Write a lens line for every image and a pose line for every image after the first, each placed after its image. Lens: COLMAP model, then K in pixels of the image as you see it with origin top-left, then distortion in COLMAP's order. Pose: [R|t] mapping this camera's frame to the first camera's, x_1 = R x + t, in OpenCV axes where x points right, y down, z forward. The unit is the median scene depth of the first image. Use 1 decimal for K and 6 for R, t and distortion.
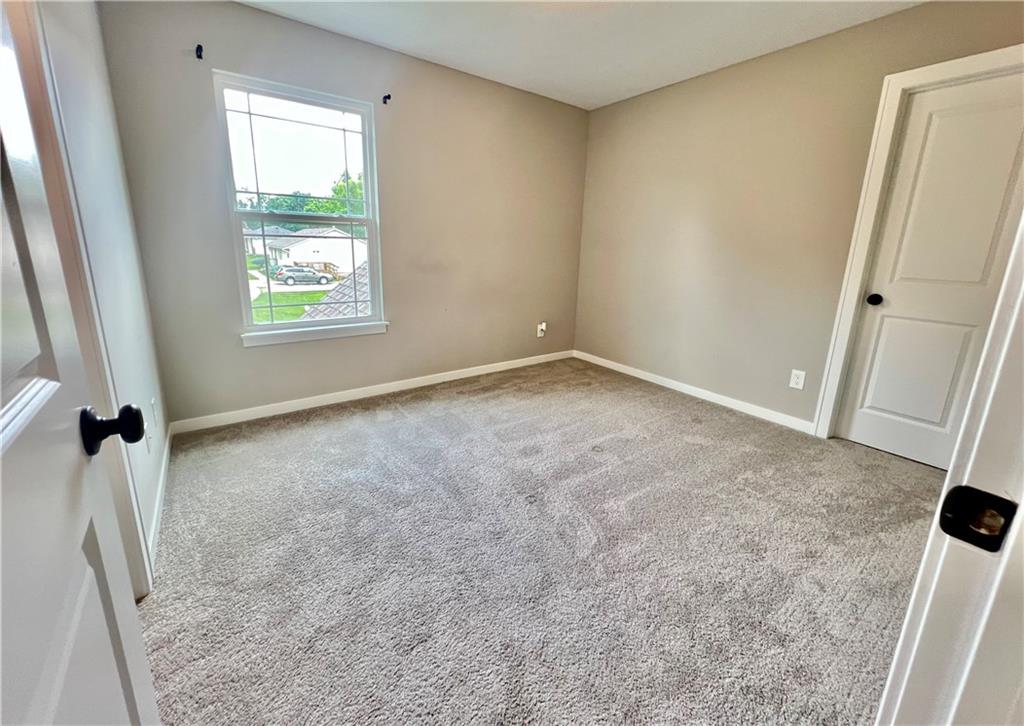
lens RADIAL K [[414.2, 0, 510.7], [0, 414.2, 338.8], [0, 0, 1]] dist [-0.002215, 0.000202]
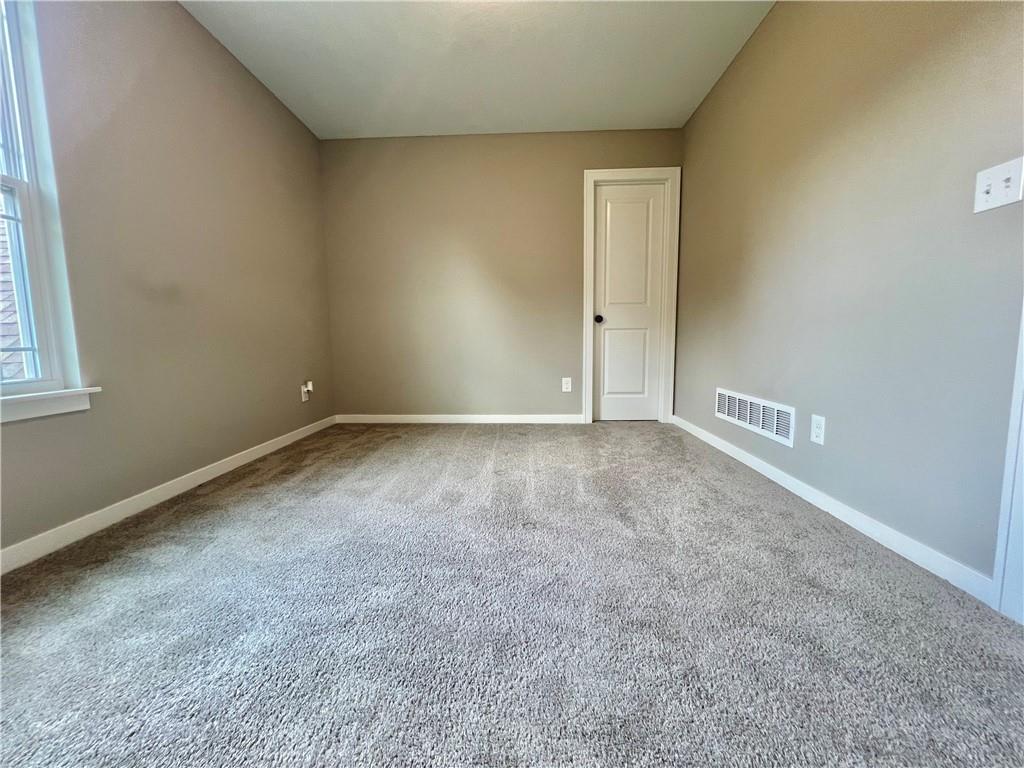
lens RADIAL K [[411.2, 0, 512.9], [0, 411.2, 381.9], [0, 0, 1]] dist [-0.001255, -0.000389]
pose [[0.617878, -0.116134, 0.777650, -0.422617], [0.203322, 0.978992, -0.015346, 0.075517], [-0.759531, 0.167595, 0.628510, 0.321532]]
